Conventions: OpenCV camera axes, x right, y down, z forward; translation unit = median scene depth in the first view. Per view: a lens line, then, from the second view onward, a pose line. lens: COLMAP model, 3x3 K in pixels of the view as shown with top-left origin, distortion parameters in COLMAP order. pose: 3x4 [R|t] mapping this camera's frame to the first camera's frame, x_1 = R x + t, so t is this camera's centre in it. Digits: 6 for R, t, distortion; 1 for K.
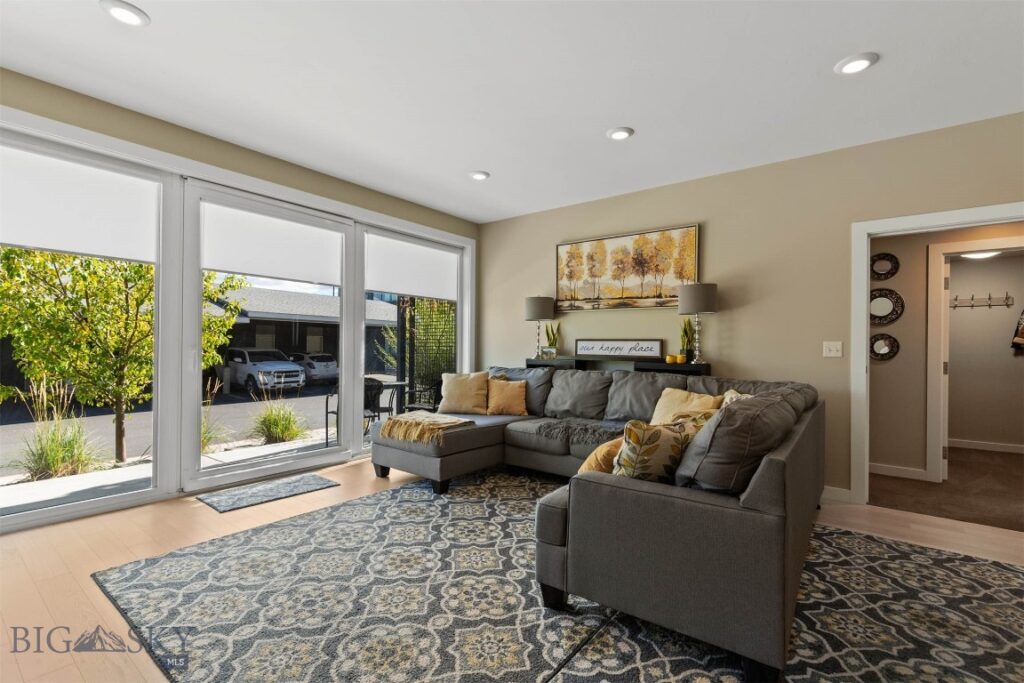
lens RADIAL K [[460.9, 0, 513.2], [0, 460.9, 343.9], [0, 0, 1]] dist [0.009375, -0.003116]
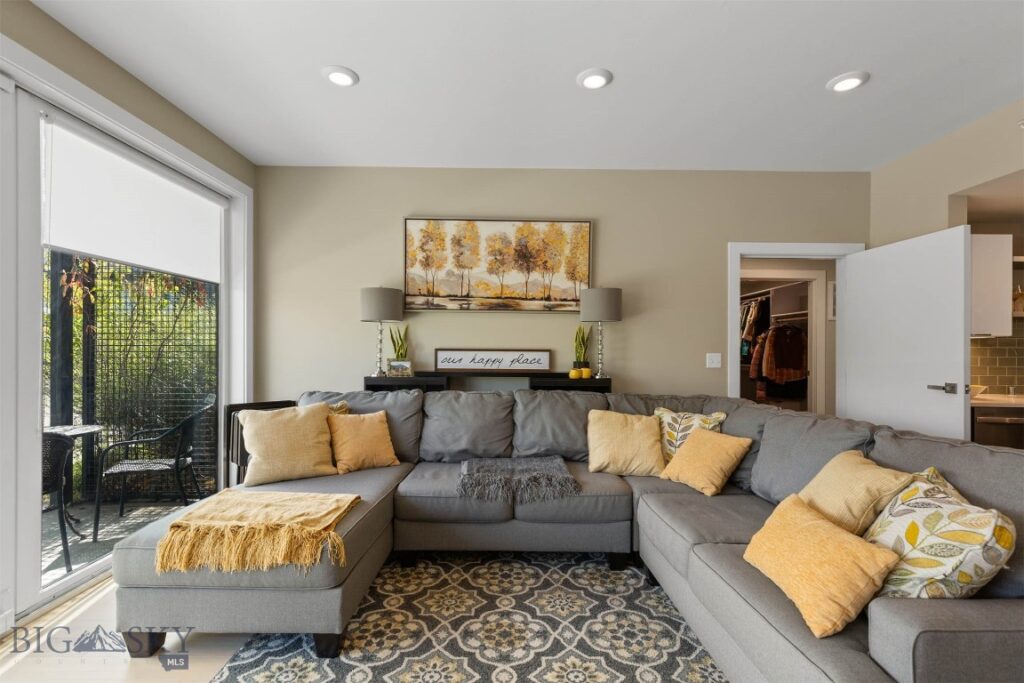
lens RADIAL K [[460.9, 0, 511.8], [0, 460.9, 347.6], [0, 0, 1]] dist [0.009375, -0.003116]
pose [[0.786422, -0.005316, 0.617667, -0.277005], [-0.003268, 0.999913, 0.012766, -0.025864], [-0.617681, -0.012058, 0.786336, 0.402926]]
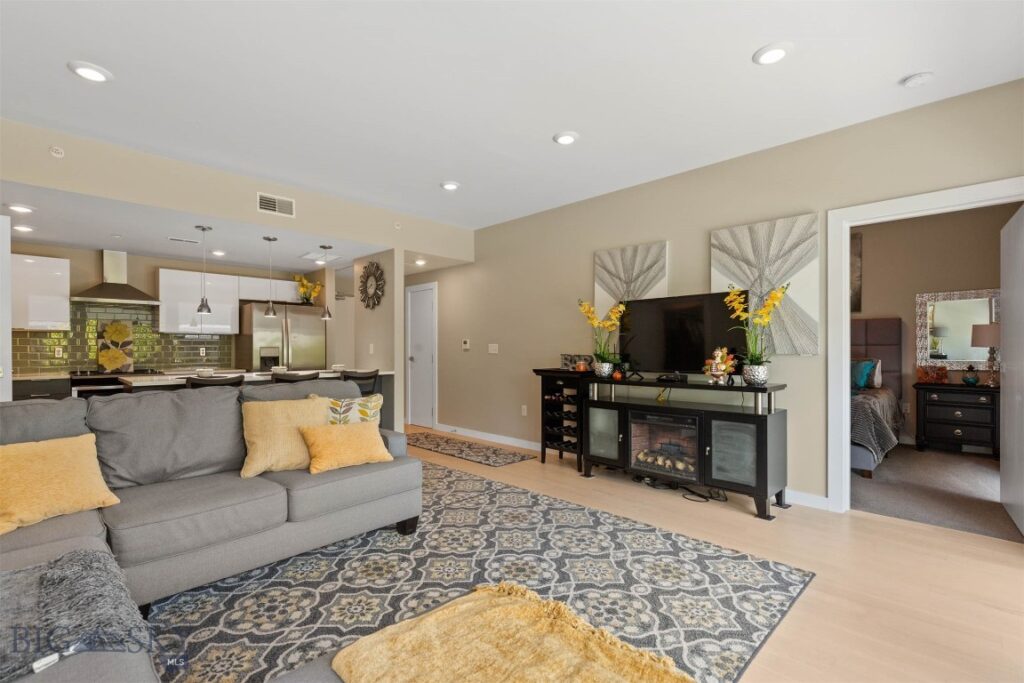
lens RADIAL K [[460.9, 0, 511.8], [0, 460.9, 348.6], [0, 0, 1]] dist [0.009375, -0.003116]
pose [[-0.992496, -0.009704, 0.121888, -0.194272], [-0.011202, 0.999870, -0.011608, 0.005483], [-0.121759, -0.012886, -0.992476, 1.167391]]
